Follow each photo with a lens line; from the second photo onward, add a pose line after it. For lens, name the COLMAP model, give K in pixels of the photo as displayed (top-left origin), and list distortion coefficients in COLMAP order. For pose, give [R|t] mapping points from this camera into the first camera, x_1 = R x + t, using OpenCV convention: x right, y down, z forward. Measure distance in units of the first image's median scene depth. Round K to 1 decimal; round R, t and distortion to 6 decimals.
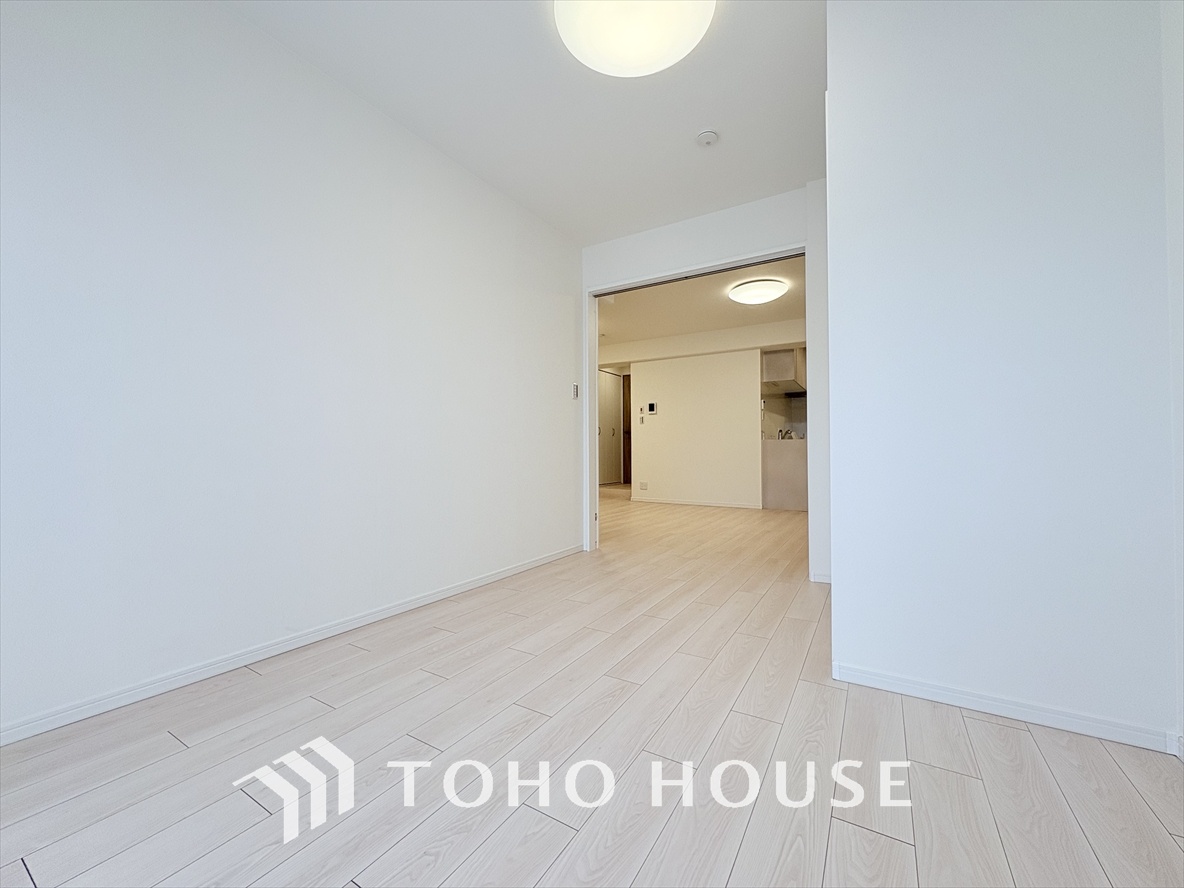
lens RADIAL K [[471.1, 0, 592.0], [0, 471.1, 444.0], [0, 0, 1]] dist [0.000756, 0.000100]
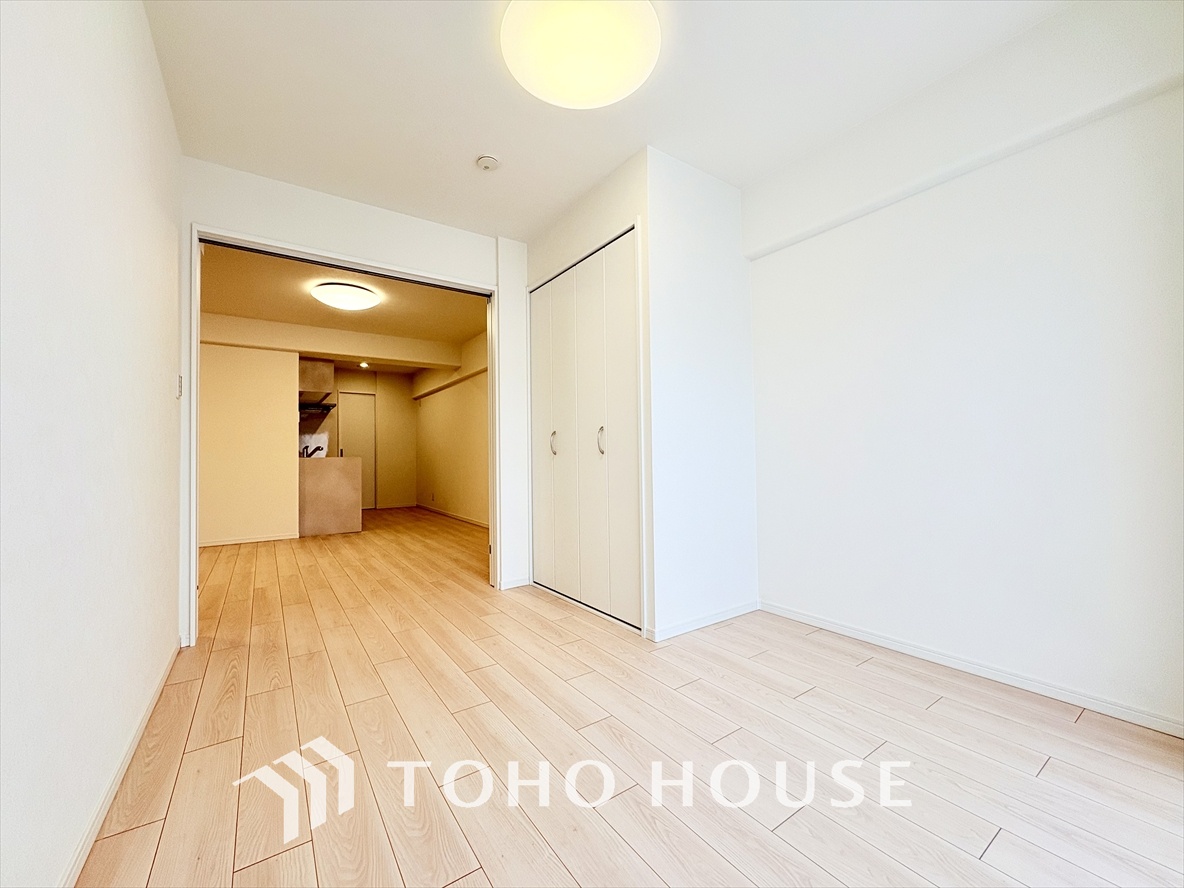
lens RADIAL K [[471.1, 0, 592.0], [0, 471.1, 444.0], [0, 0, 1]] dist [0.000756, 0.000100]
pose [[0.400404, 0.020930, 0.916100, -0.219394], [0.000715, 0.999732, -0.023153, -0.013589], [-0.916338, 0.009926, 0.400282, 0.159403]]
